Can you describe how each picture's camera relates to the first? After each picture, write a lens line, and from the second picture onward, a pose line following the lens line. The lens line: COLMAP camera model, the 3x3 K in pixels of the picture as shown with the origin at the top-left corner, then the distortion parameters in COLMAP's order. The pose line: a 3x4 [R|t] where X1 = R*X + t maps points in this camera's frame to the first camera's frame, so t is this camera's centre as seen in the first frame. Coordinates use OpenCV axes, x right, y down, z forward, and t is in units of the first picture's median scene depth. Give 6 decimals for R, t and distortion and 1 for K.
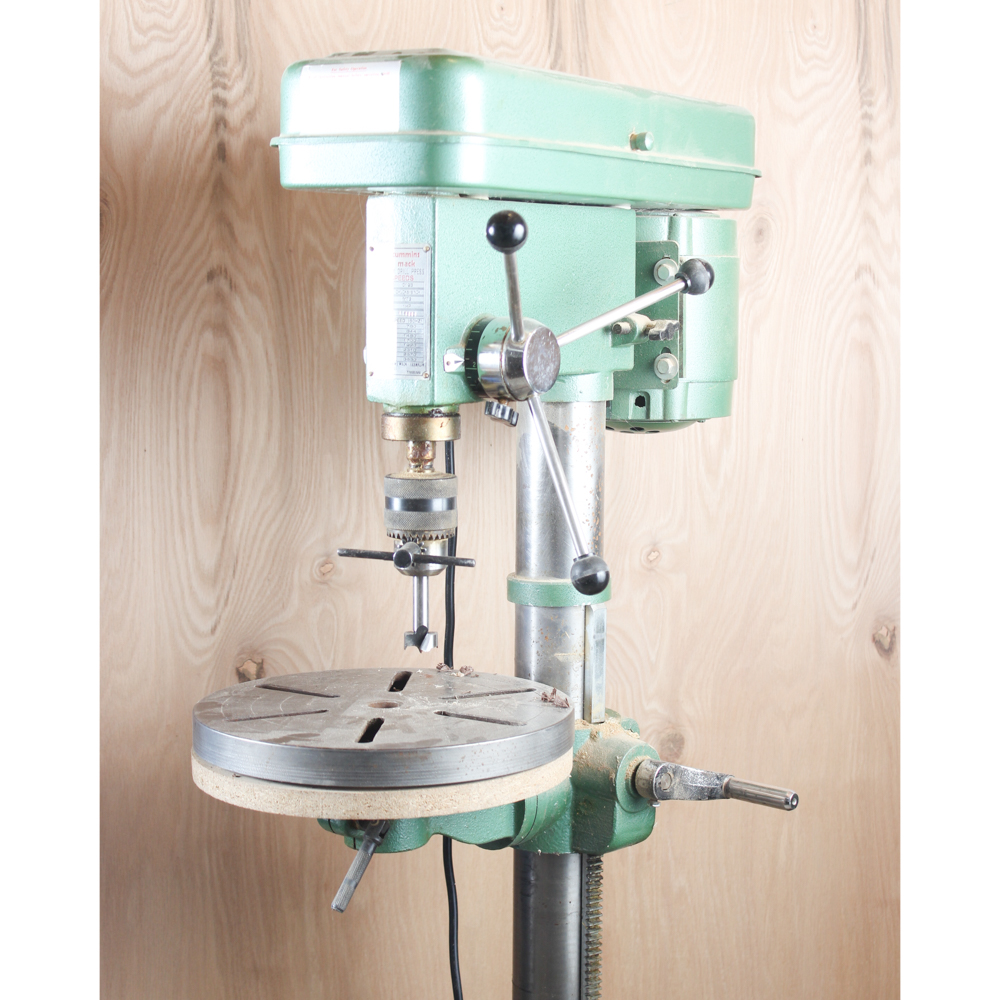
lens RADIAL K [[1914.4, 0, 493.8], [0, 1914.4, 424.3], [0, 0, 1]] dist [-0.014036, 0.000000]
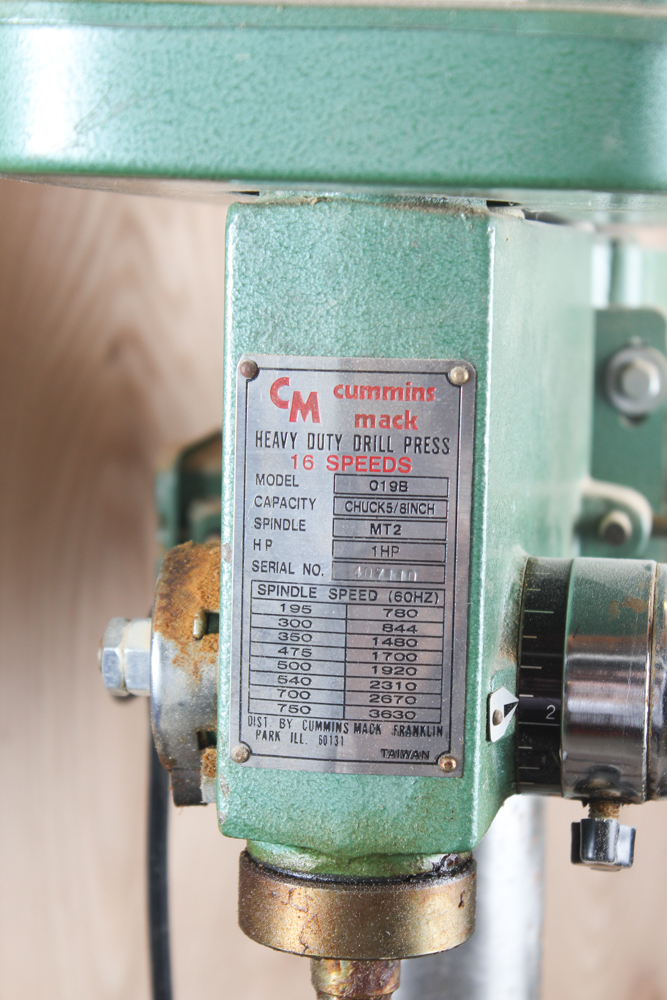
lens RADIAL K [[2339.2, 0, 331.1], [0, 2339.2, 503.6], [0, 0, 1]] dist [0.053072, 0.000000]
pose [[0.898984, -0.034664, 0.436607, -0.176395], [0.017984, 0.998944, 0.042279, -0.067970], [-0.437611, -0.030157, 0.898658, 0.511227]]
